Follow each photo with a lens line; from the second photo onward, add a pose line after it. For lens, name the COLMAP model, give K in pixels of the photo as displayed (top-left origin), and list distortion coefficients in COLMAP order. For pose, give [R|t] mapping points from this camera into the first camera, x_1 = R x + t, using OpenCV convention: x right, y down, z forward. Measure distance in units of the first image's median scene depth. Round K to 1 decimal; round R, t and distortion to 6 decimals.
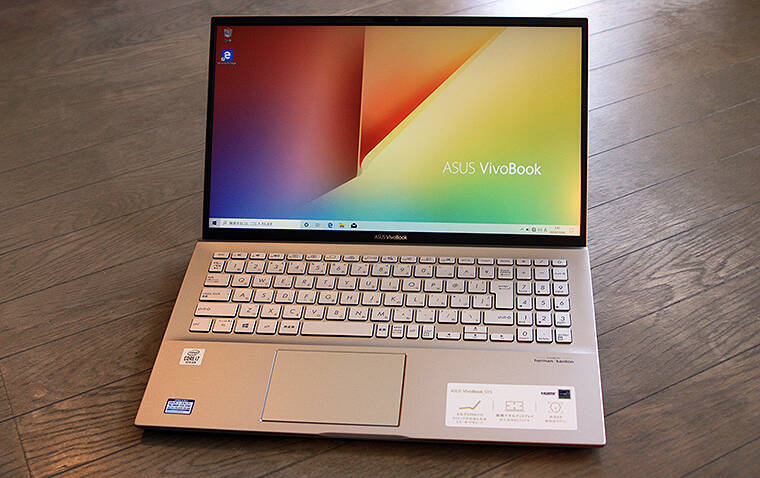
lens RADIAL K [[1030.2, 0, 380.0], [0, 1030.2, 239.0], [0, 0, 1]] dist [-0.107584, 0.039212]
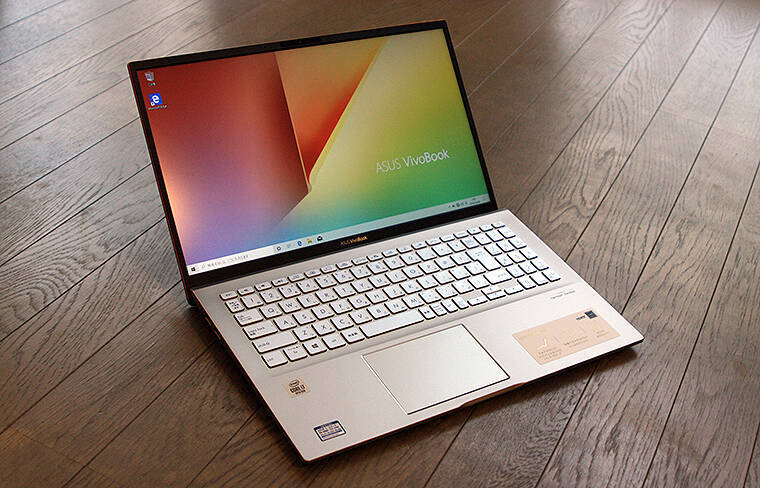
lens RADIAL K [[1046.1, 0, 380.0], [0, 1046.1, 244.0], [0, 0, 1]] dist [-0.090082, -0.046111]
pose [[0.783372, -0.226496, 0.578815, -0.650764], [0.247147, 0.967966, 0.044284, -0.043182], [-0.570304, 0.108362, 0.814255, 0.107583]]
